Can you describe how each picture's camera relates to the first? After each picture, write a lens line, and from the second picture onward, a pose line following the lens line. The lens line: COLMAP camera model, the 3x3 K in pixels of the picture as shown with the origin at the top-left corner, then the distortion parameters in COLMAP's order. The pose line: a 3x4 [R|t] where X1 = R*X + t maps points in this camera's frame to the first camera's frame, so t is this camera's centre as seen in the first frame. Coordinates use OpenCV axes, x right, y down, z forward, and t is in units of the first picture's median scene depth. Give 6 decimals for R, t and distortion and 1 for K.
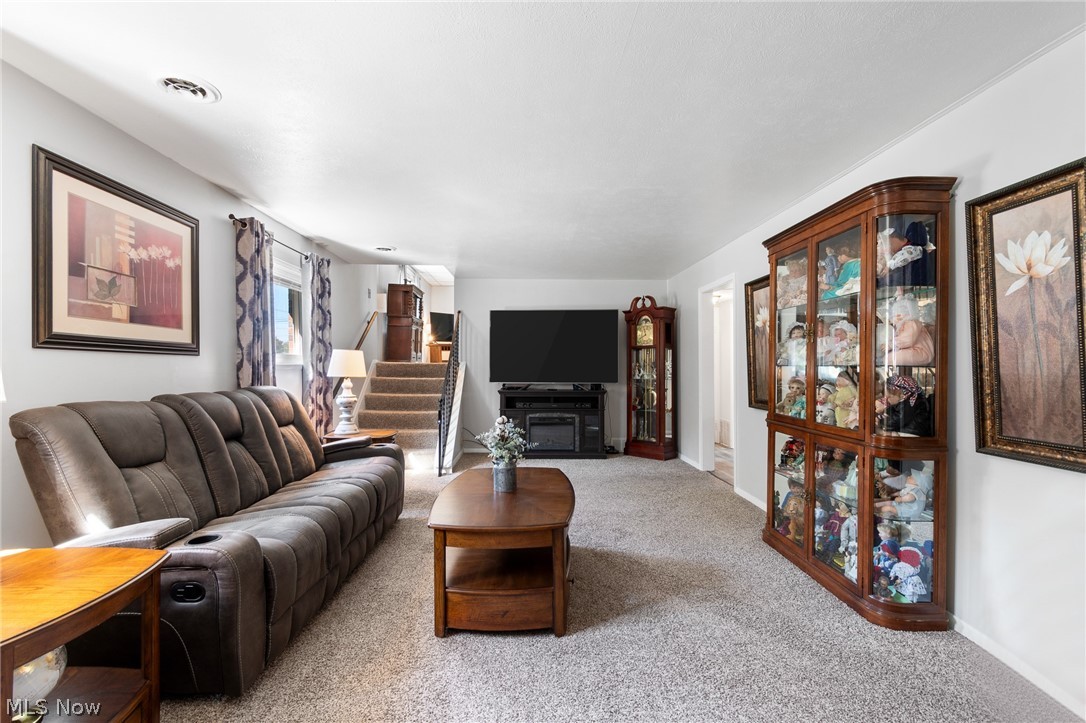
lens RADIAL K [[480.6, 0, 538.7], [0, 480.6, 364.0], [0, 0, 1]] dist [0.001037, 0.000170]
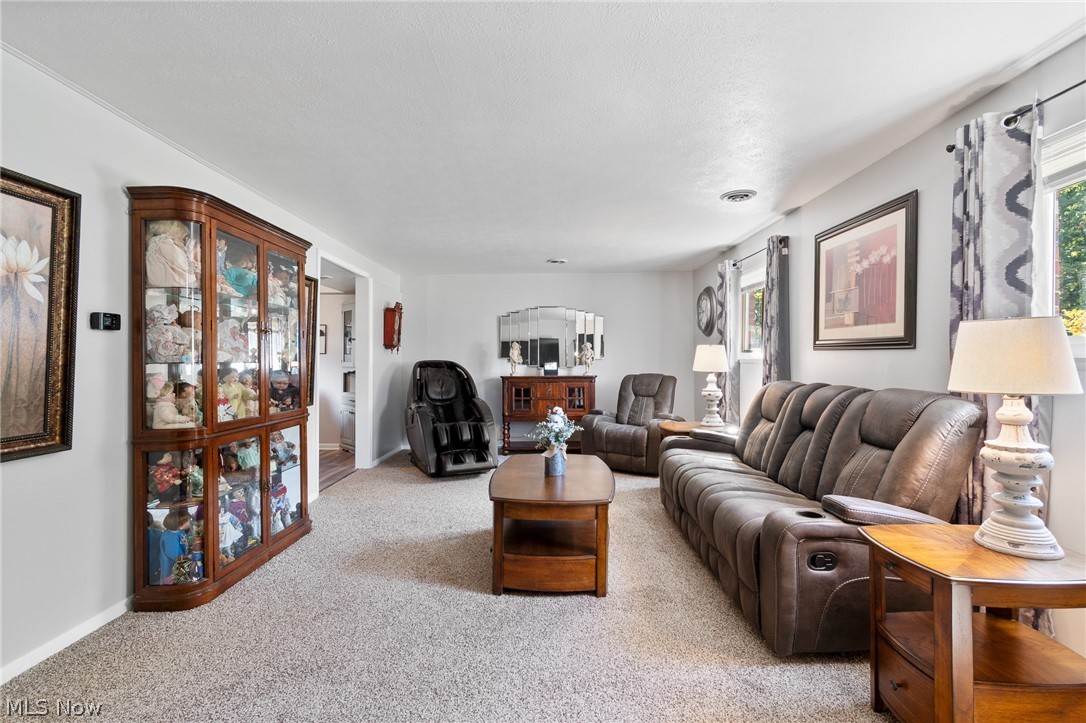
lens RADIAL K [[480.6, 0, 538.7], [0, 480.6, 364.0], [0, 0, 1]] dist [0.001037, 0.000170]
pose [[-0.999144, -0.000486, 0.041354, -0.078206], [-0.000271, 0.999986, 0.005208, 0.006180], [-0.041356, 0.005192, -0.999131, 2.066607]]
